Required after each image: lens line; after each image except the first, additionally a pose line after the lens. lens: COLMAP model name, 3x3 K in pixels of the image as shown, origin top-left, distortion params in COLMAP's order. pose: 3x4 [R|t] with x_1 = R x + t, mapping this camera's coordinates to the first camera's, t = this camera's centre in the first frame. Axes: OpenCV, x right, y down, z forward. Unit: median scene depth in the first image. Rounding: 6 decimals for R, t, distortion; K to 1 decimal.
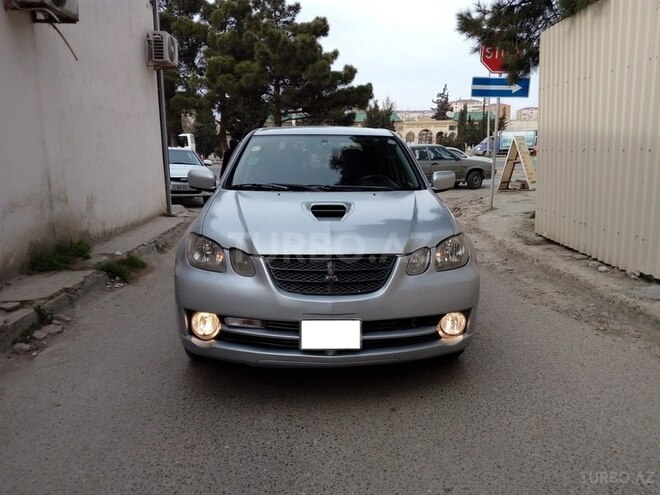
lens RADIAL K [[543.1, 0, 337.3], [0, 543.1, 247.8], [0, 0, 1]] dist [0.070736, -0.132629]
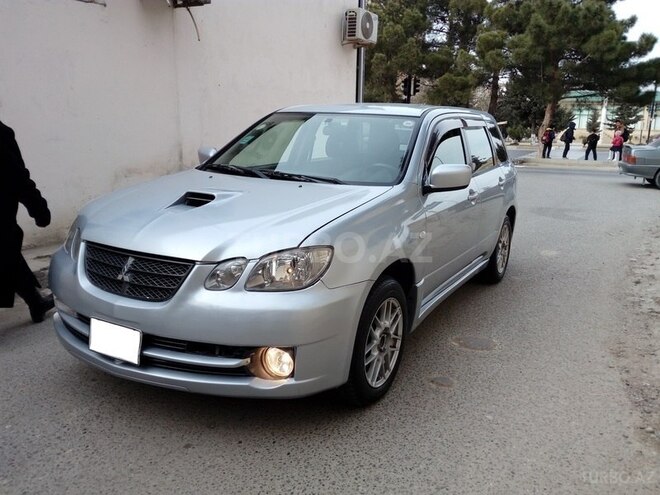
lens RADIAL K [[550.6, 0, 339.7], [0, 550.6, 246.8], [0, 0, 1]] dist [-0.005083, -0.008484]
pose [[0.855858, 0.138033, -0.498451, 0.210683], [-0.122170, 0.990411, 0.064498, -0.026566], [0.502575, 0.005694, 0.864515, 0.122550]]
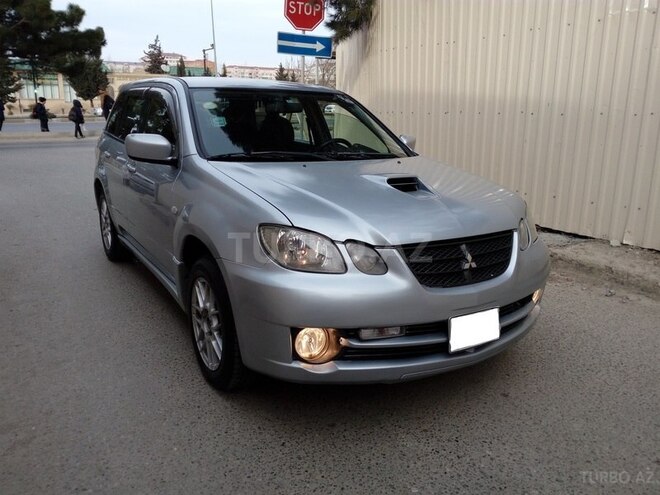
lens RADIAL K [[543.1, 0, 337.3], [0, 543.1, 247.8], [0, 0, 1]] dist [0.070736, -0.132629]
pose [[0.872079, -0.105911, 0.477766, -0.177786], [0.069994, 0.993257, 0.092424, -0.018991], [-0.484333, -0.047160, 0.873612, 0.103502]]
